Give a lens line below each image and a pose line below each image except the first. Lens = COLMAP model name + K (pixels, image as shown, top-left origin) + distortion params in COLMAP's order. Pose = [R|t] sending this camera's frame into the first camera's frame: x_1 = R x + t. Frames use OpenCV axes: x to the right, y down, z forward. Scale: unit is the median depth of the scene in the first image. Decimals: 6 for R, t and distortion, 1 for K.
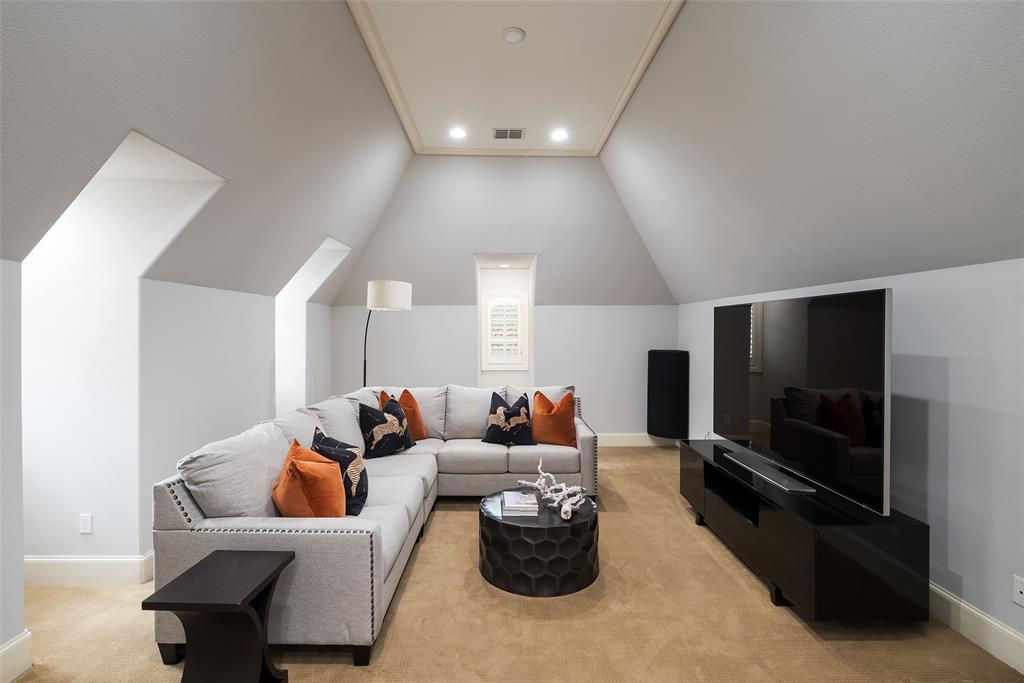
lens RADIAL K [[479.2, 0, 510.6], [0, 479.2, 336.7], [0, 0, 1]] dist [-0.000399, 0.000463]
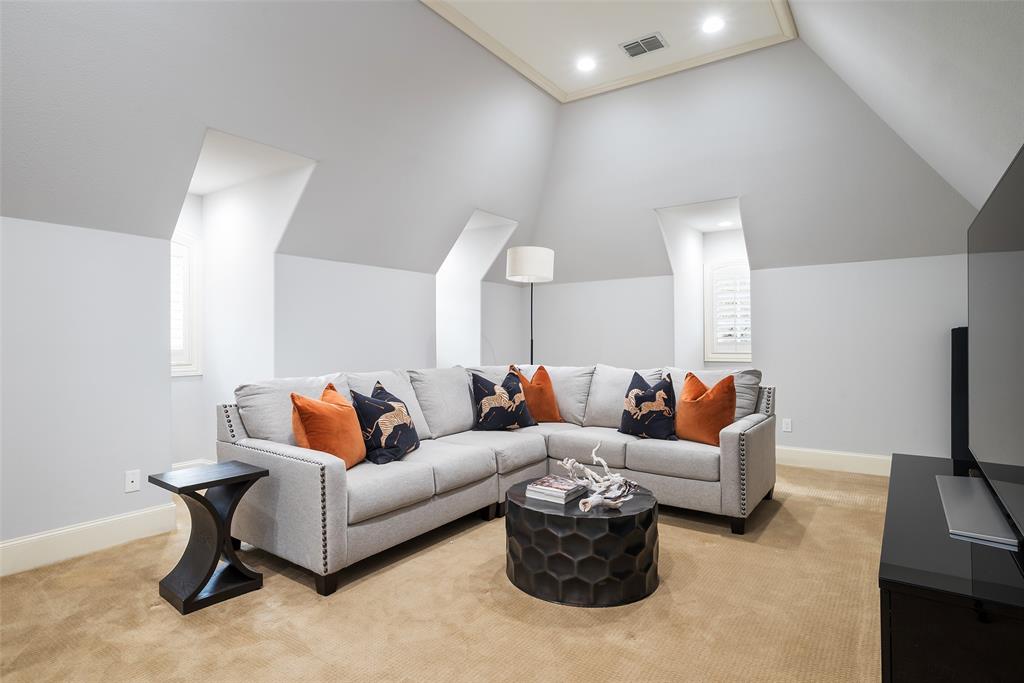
lens RADIAL K [[540.6, 0, 510.9], [0, 540.6, 343.3], [0, 0, 1]] dist [0.000436, -0.000191]
pose [[0.805955, -0.002575, -0.591972, 0.373803], [-0.000611, 0.999986, -0.005182, 0.080238], [0.591977, 0.004538, 0.805942, 0.159712]]
